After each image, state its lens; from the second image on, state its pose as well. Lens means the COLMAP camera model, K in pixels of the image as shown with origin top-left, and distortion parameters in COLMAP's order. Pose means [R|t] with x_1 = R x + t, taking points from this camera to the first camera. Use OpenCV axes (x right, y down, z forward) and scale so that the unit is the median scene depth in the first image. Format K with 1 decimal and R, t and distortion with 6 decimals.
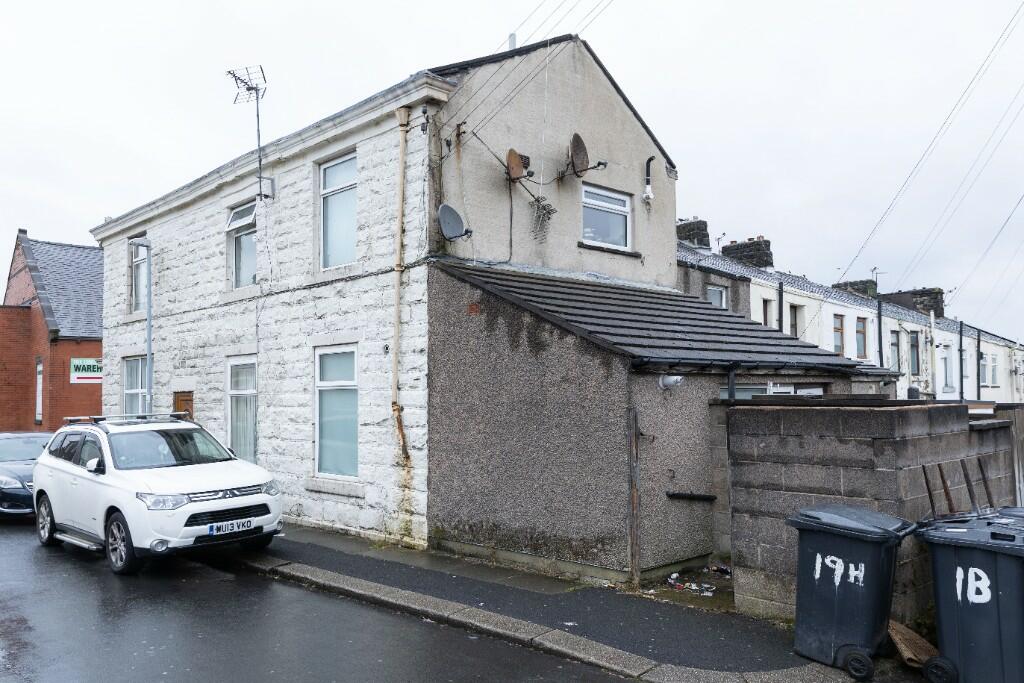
lens RADIAL K [[744.2, 0, 512.0], [0, 744.2, 341.5], [0, 0, 1]] dist [-0.001778, -0.001425]
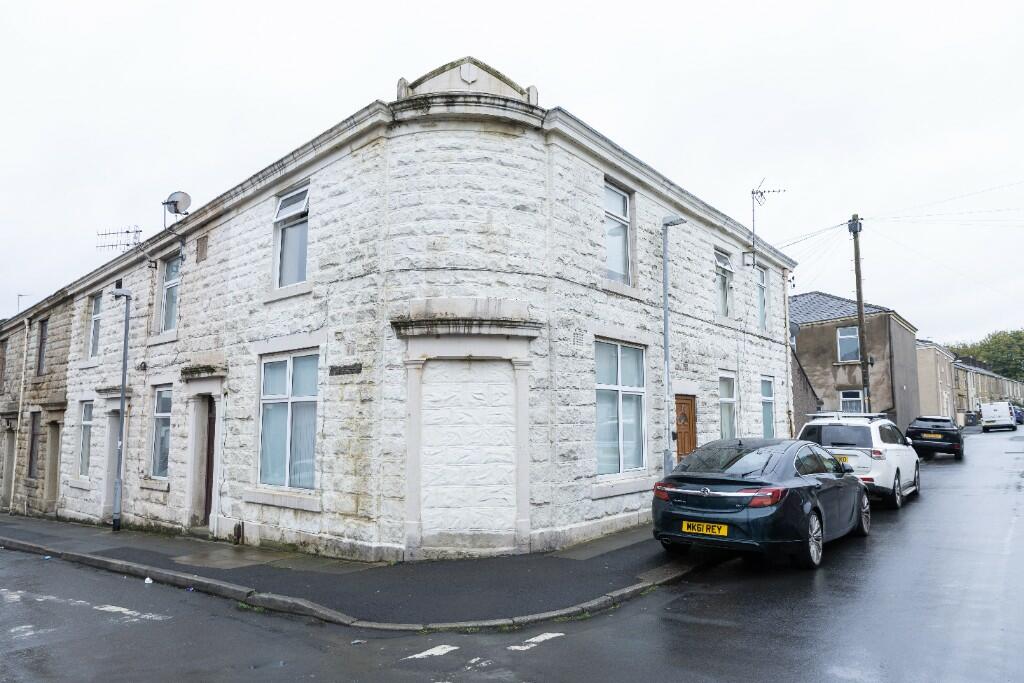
lens RADIAL K [[744.2, 0, 512.0], [0, 744.2, 341.5], [0, 0, 1]] dist [-0.001778, -0.001425]
pose [[-0.142889, 0.137036, 0.980206, -1.660521], [-0.046043, 0.988376, -0.144890, 0.181833], [-0.988667, -0.065835, -0.134919, 1.640502]]
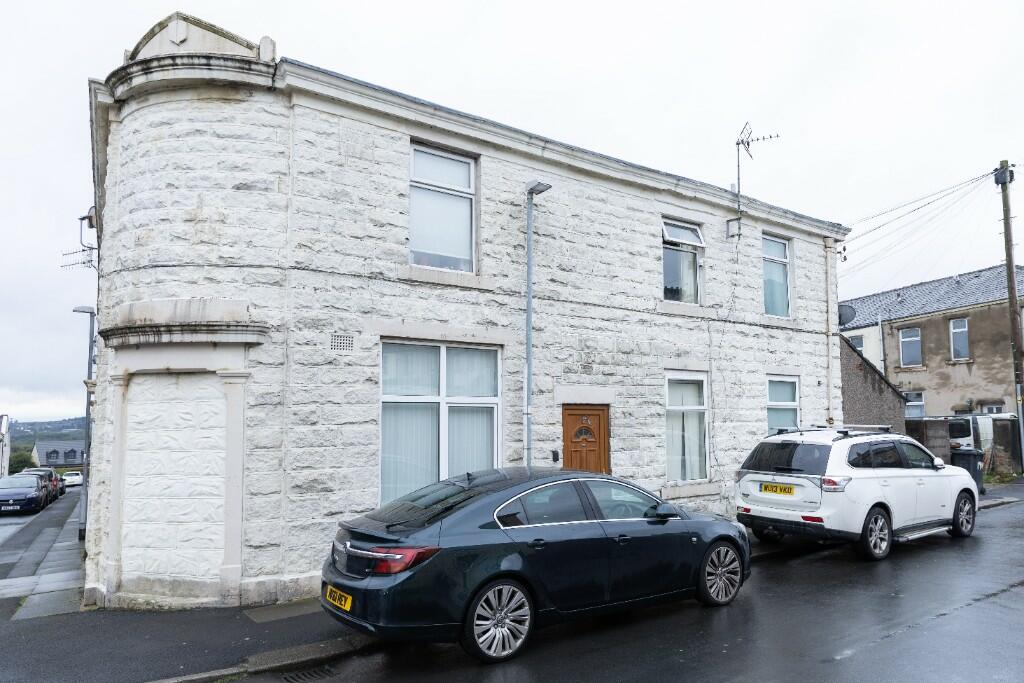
lens RADIAL K [[743.3, 0, 512.8], [0, 743.3, 357.2], [0, 0, 1]] dist [0.002934, 0.001411]
pose [[0.152377, 0.117184, 0.981351, -1.476523], [-0.048389, 0.992640, -0.111019, 0.131351], [-0.987137, -0.030569, 0.156926, 1.149933]]
